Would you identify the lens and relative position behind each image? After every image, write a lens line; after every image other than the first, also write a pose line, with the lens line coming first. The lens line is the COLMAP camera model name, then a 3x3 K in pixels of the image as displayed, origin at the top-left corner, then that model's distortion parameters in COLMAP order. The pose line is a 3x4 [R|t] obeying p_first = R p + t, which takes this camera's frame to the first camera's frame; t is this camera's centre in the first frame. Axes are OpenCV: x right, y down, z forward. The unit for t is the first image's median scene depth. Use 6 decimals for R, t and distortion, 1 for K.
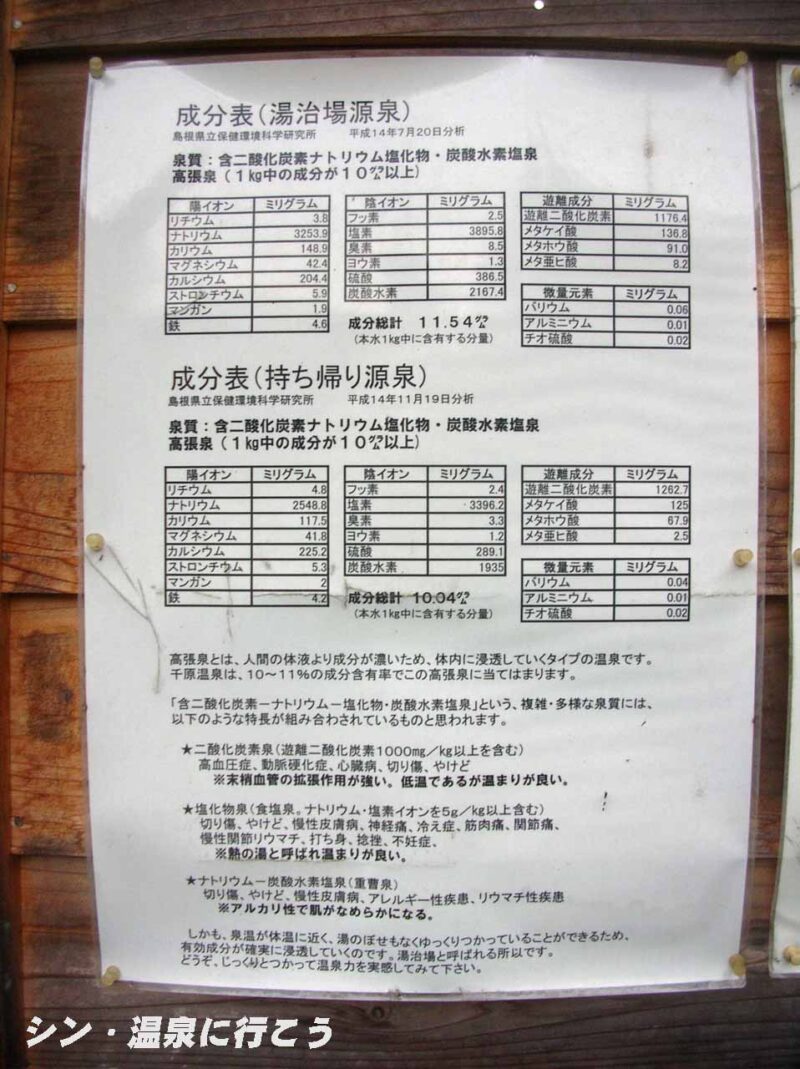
lens RADIAL K [[1090.5, 0, 400.1], [0, 1090.5, 530.7], [0, 0, 1]] dist [-0.151027, 0.000000]
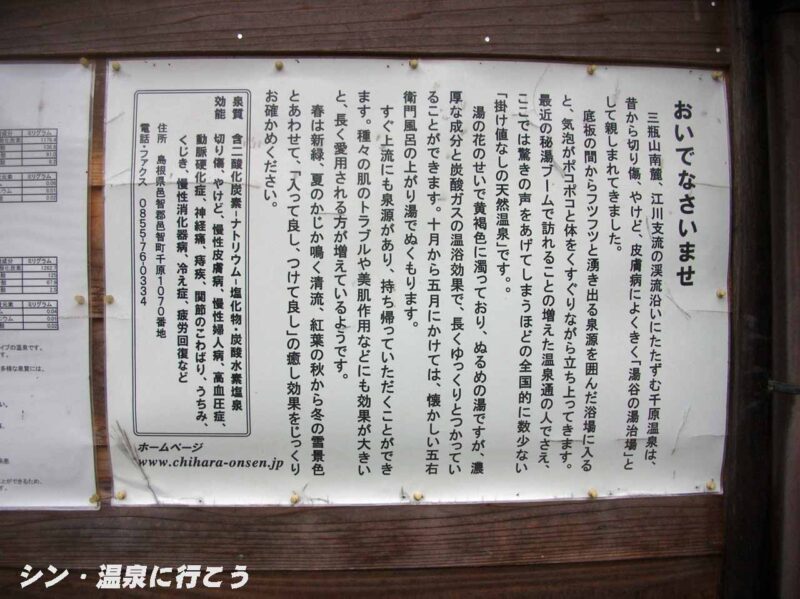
lens RADIAL K [[816.1, 0, 399.1], [0, 816.1, 301.2], [0, 0, 1]] dist [-0.151027, 0.000000]
pose [[0.997116, -0.004723, 0.075743, 0.821796], [0.004733, 0.999989, 0.000035, 0.030644], [-0.075742, 0.000323, 0.997127, -0.607423]]
